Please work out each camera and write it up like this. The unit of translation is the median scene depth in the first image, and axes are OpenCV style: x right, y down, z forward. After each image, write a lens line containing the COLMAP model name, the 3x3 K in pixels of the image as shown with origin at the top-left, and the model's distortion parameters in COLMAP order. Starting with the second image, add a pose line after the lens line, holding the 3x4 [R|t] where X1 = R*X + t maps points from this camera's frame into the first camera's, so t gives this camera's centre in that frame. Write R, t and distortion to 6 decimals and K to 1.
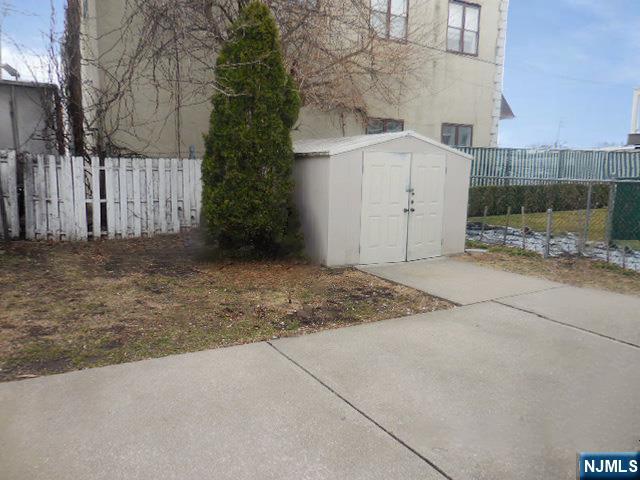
lens RADIAL K [[491.4, 0, 316.9], [0, 491.4, 246.3], [0, 0, 1]] dist [0.007005, 0.011687]
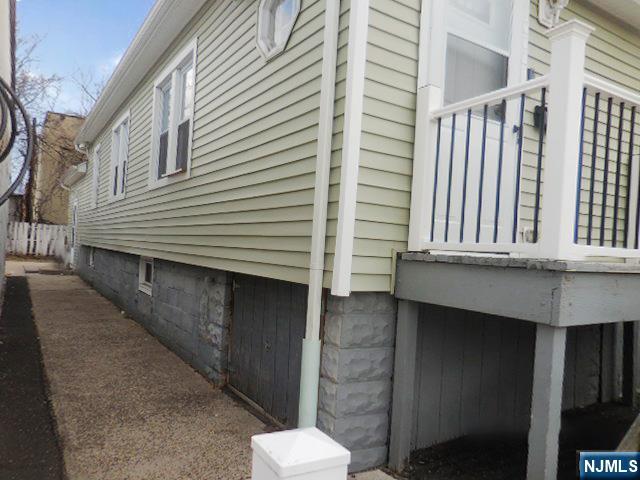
lens RADIAL K [[491.4, 0, 319.1], [0, 491.4, 242.9], [0, 0, 1]] dist [0.007005, 0.011687]
pose [[0.995431, 0.047599, 0.082769, 0.840129], [-0.032285, 0.983613, -0.177380, 0.334639], [-0.089856, 0.173897, 0.980656, -1.674885]]
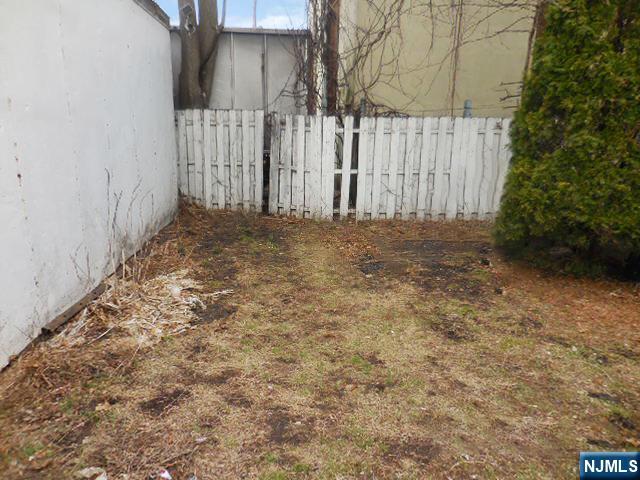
lens RADIAL K [[491.4, 0, 316.4], [0, 491.4, 237.8], [0, 0, 1]] dist [0.007005, 0.011687]
pose [[0.906700, 0.084395, -0.413246, -0.152066], [-0.061063, 0.995720, 0.069373, -0.037942], [0.417332, -0.037666, 0.907973, 0.246997]]
